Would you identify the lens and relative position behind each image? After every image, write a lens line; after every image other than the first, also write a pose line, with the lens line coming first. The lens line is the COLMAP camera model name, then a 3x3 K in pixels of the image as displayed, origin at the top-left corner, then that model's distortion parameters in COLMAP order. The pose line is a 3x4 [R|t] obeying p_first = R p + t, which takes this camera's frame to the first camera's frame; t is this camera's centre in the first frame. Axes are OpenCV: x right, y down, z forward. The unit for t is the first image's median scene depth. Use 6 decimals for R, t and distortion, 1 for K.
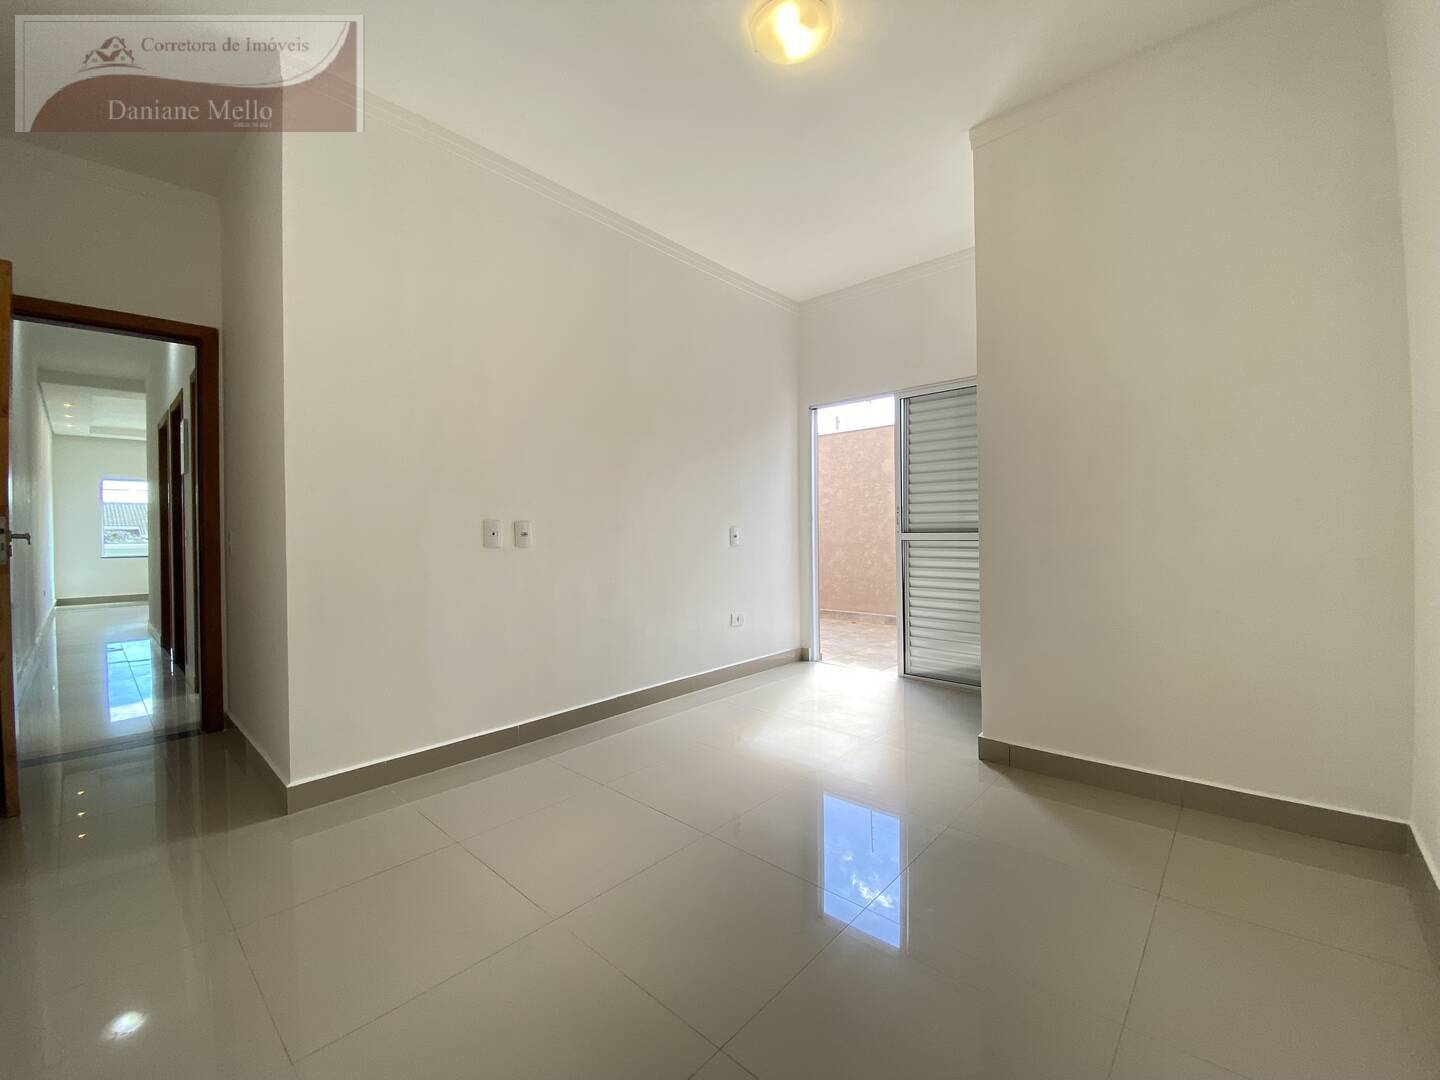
lens RADIAL K [[579.7, 0, 712.5], [0, 579.7, 536.4], [0, 0, 1]] dist [0.017126, -0.017472]
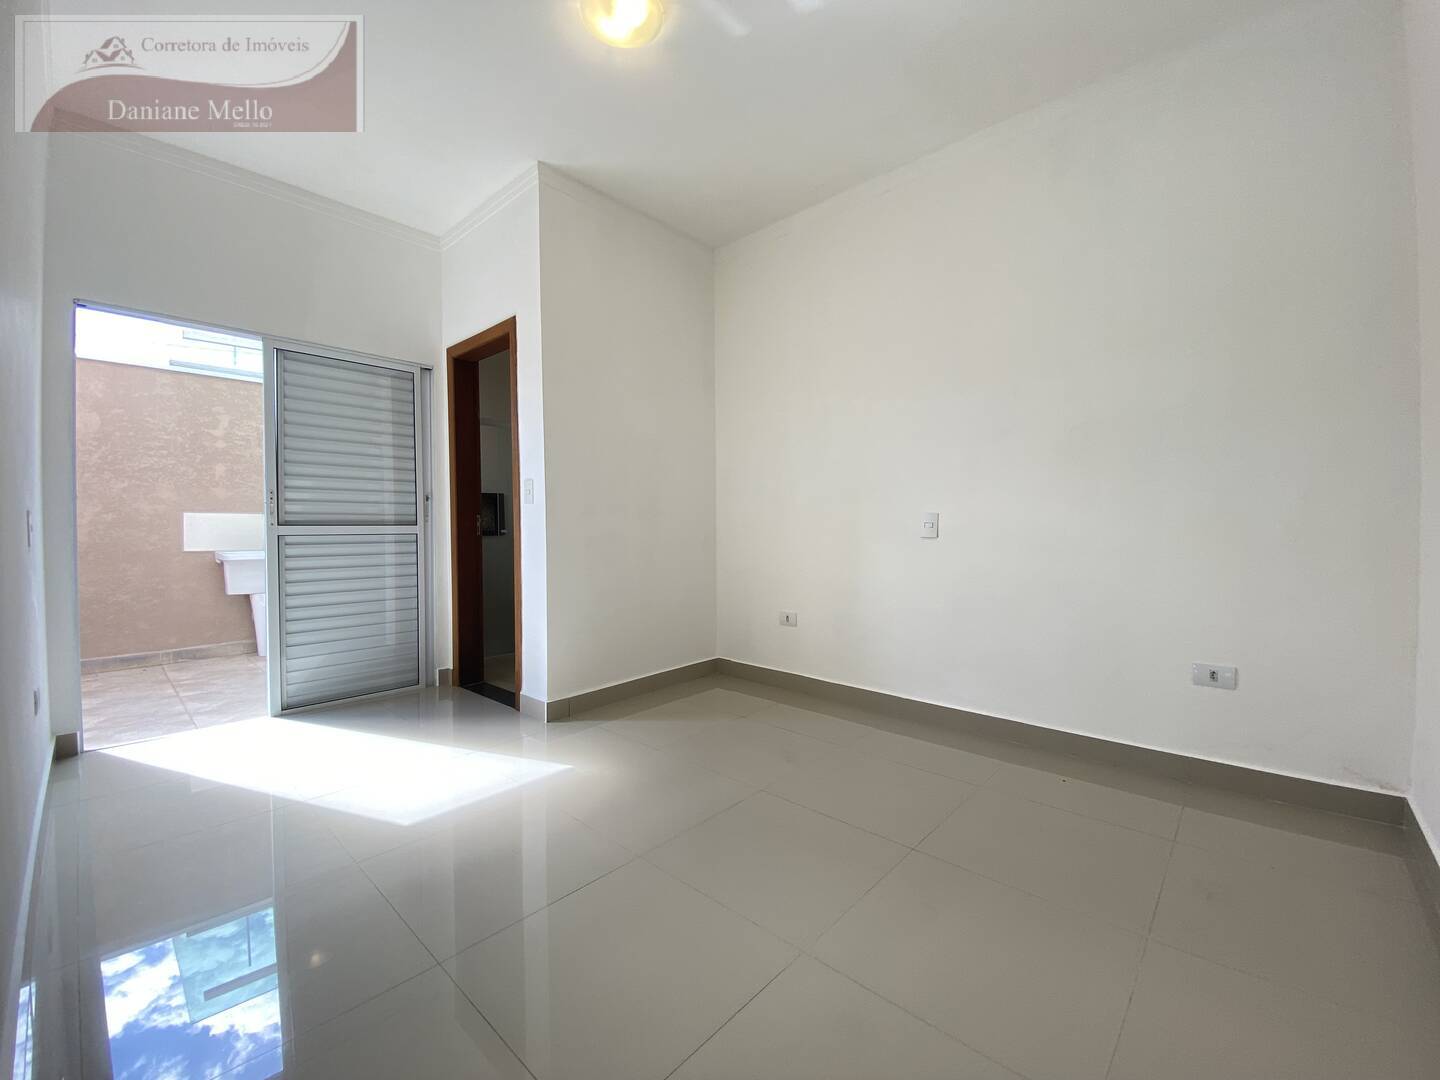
lens RADIAL K [[579.7, 0, 712.5], [0, 579.7, 536.4], [0, 0, 1]] dist [0.017126, -0.017472]
pose [[-0.012551, -0.007653, 0.999892, -0.441940], [0.013893, 0.999873, 0.007827, 0.009582], [-0.999825, 0.013990, -0.012443, 0.443716]]
